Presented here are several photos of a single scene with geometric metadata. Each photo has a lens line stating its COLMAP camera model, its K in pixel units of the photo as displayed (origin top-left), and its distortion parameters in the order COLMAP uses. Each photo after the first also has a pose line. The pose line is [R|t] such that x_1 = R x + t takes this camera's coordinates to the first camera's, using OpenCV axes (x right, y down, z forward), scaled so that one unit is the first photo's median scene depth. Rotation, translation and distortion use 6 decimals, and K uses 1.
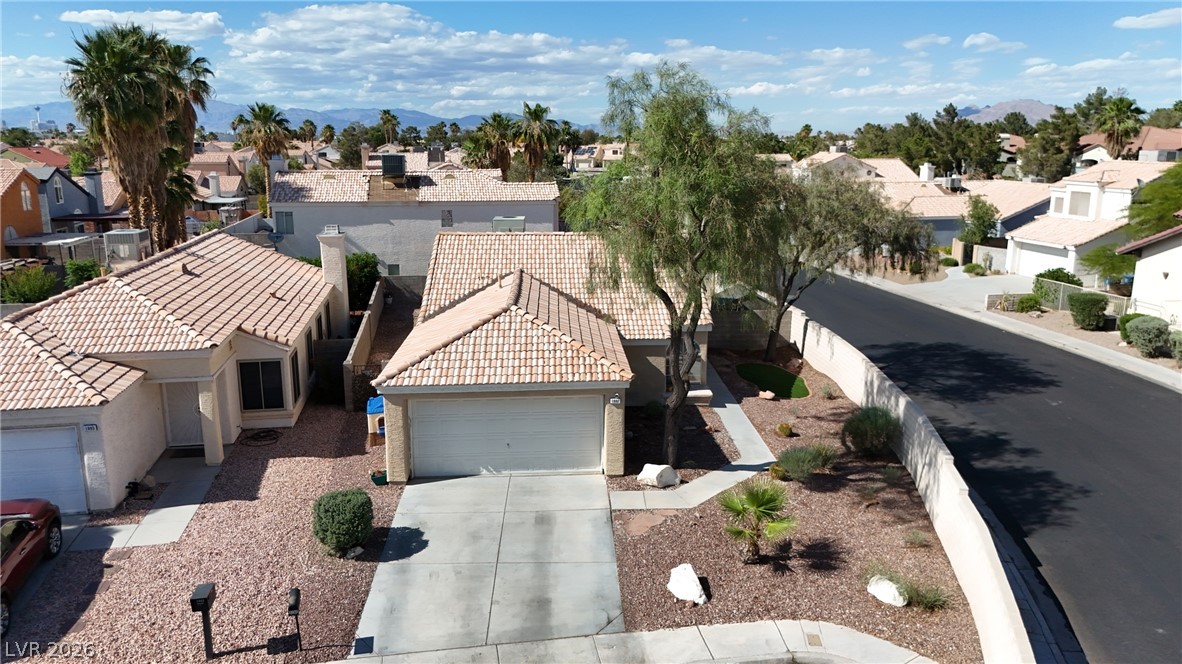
lens RADIAL K [[869.2, 0, 594.4], [0, 869.2, 332.2], [0, 0, 1]] dist [0.057450, -0.042804]
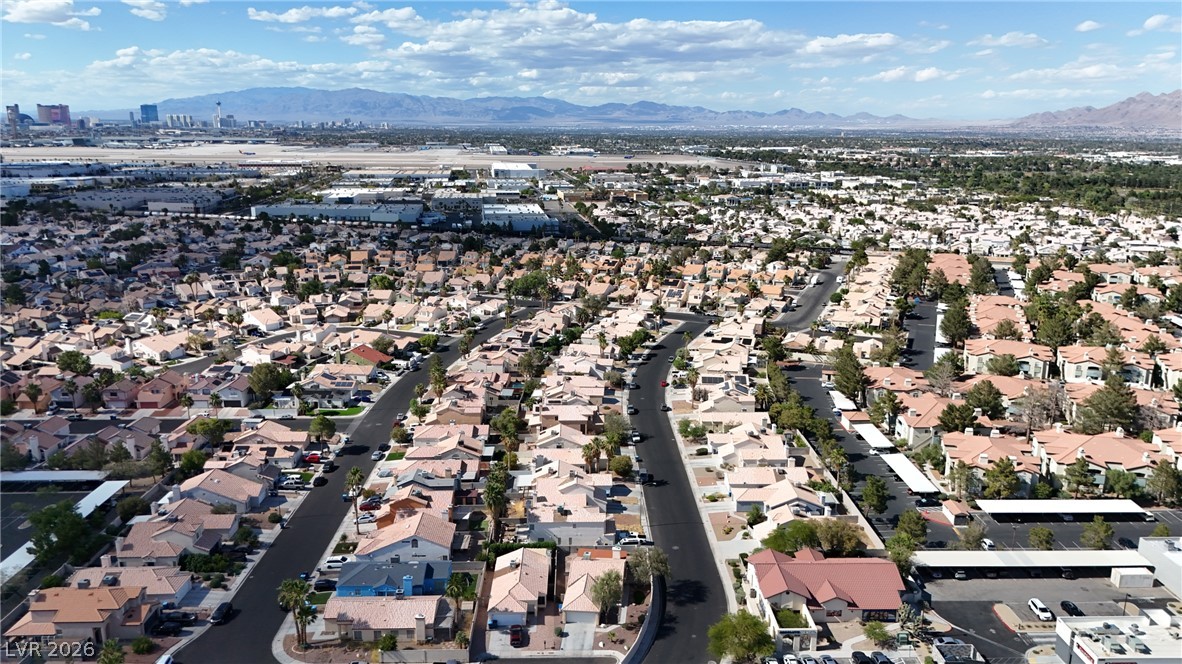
lens RADIAL K [[869.2, 0, 590.4], [0, 869.2, 324.2], [0, 0, 1]] dist [0.057450, -0.042804]
pose [[0.987904, 0.035364, -0.150979, 0.878897], [-0.034274, 0.999364, 0.009812, -2.138410], [0.151230, -0.004519, 0.988488, -5.444919]]
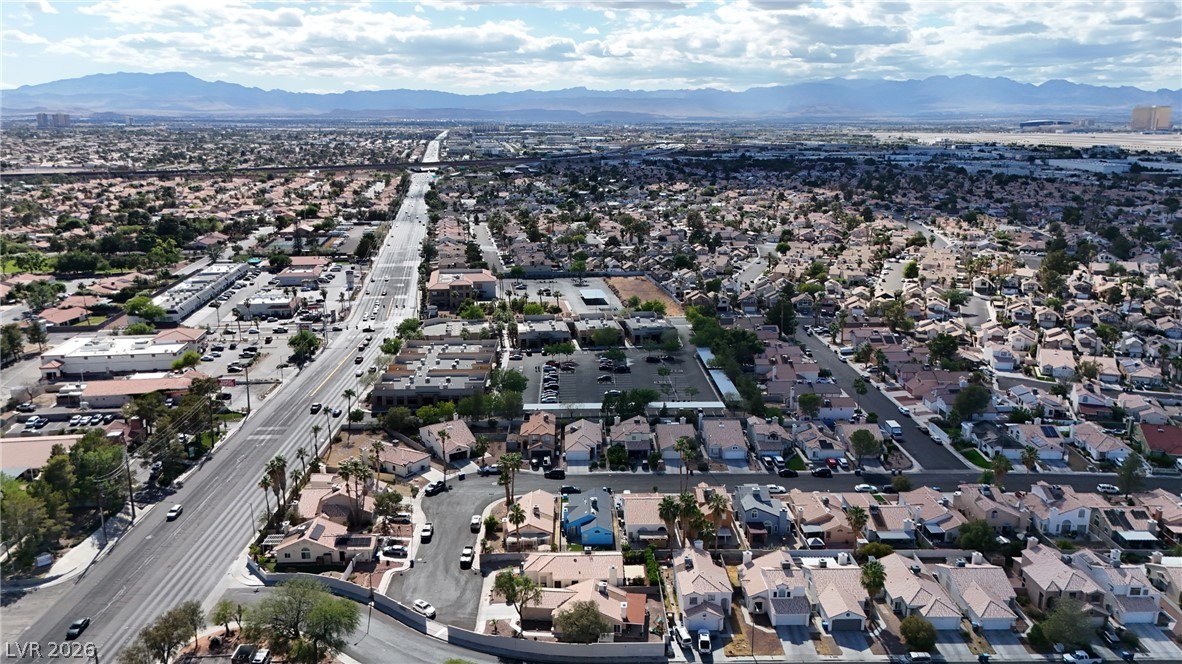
lens RADIAL K [[869.2, 0, 593.8], [0, 869.2, 340.1], [0, 0, 1]] dist [0.057450, -0.042804]
pose [[-0.143910, 0.237066, -0.960775, 5.885166], [-0.217365, 0.939599, 0.264399, -3.739635], [0.965423, 0.246888, -0.083688, 1.542211]]
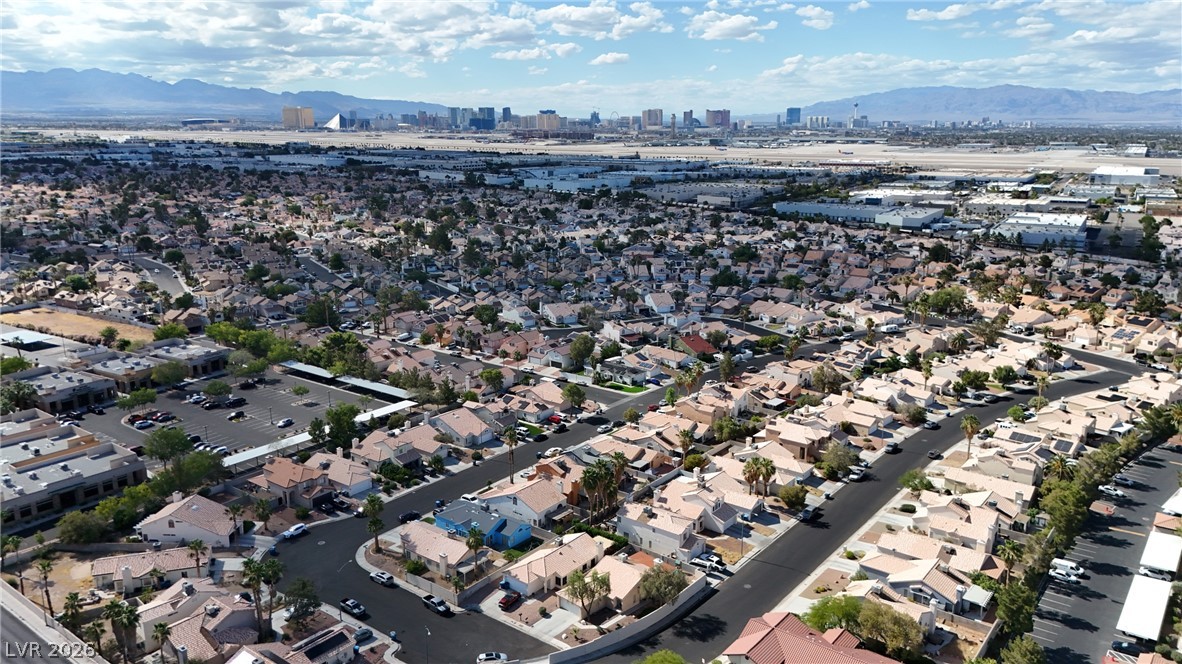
lens RADIAL K [[869.2, 0, 596.1], [0, 869.2, 331.9], [0, 0, 1]] dist [0.057450, -0.042804]
pose [[0.672537, 0.171833, -0.719838, 4.479012], [-0.160578, 0.983381, 0.084718, -2.547561], [0.722433, 0.058615, 0.688952, -3.589395]]
